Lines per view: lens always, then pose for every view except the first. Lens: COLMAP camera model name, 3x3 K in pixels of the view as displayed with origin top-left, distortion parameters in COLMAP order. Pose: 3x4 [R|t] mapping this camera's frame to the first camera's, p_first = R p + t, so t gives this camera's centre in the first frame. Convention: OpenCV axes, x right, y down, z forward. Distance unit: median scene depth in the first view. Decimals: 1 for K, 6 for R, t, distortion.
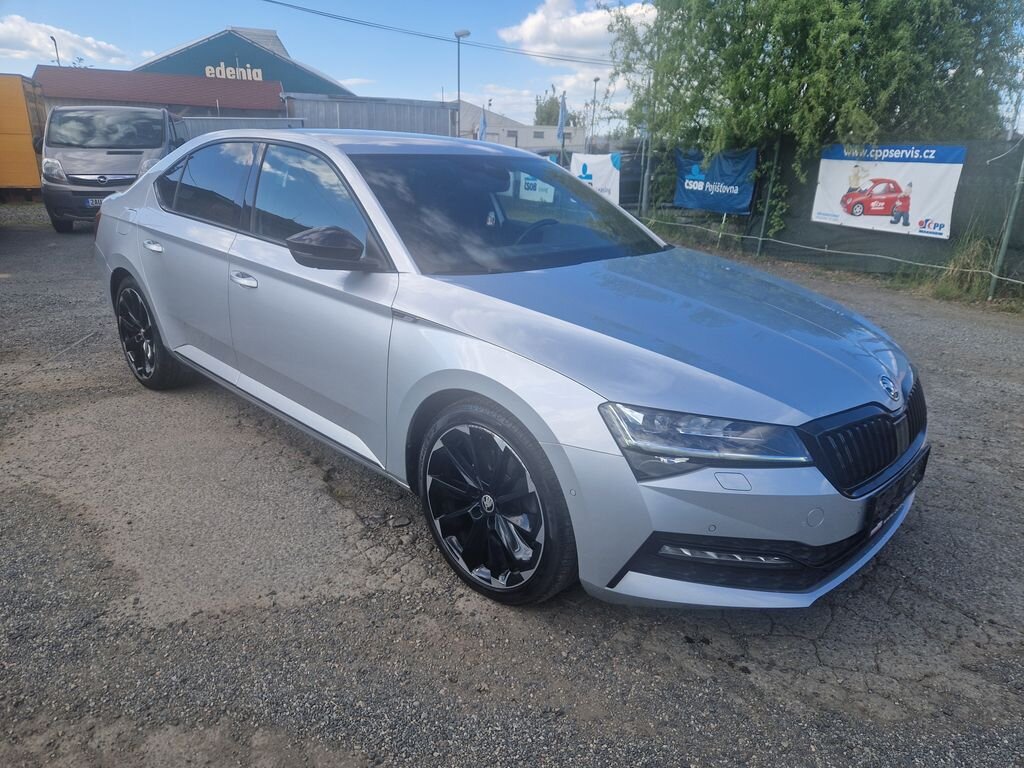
lens RADIAL K [[696.9, 0, 512.0], [0, 696.9, 384.0], [0, 0, 1]] dist [0.051860, -0.040381]
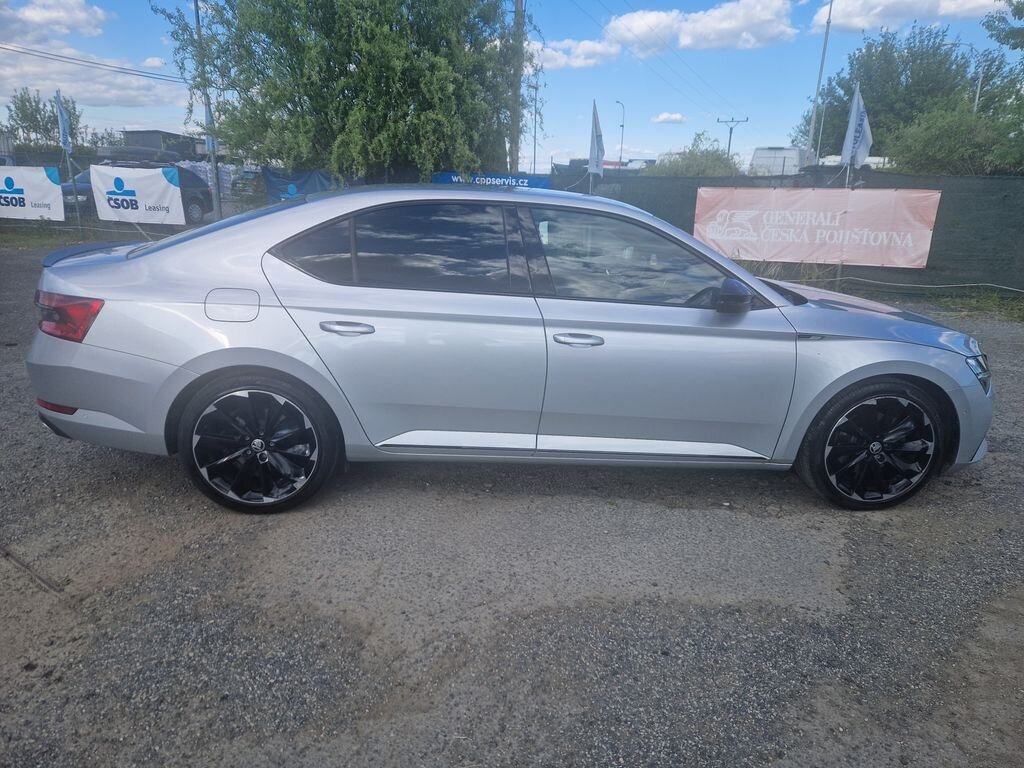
lens RADIAL K [[696.9, 0, 512.0], [0, 696.9, 384.0], [0, 0, 1]] dist [0.051860, -0.040381]
pose [[0.657877, -0.211627, 0.722780, -0.960125], [0.215085, 0.972533, 0.088982, -0.158179], [-0.721759, 0.096920, 0.685325, 0.300990]]
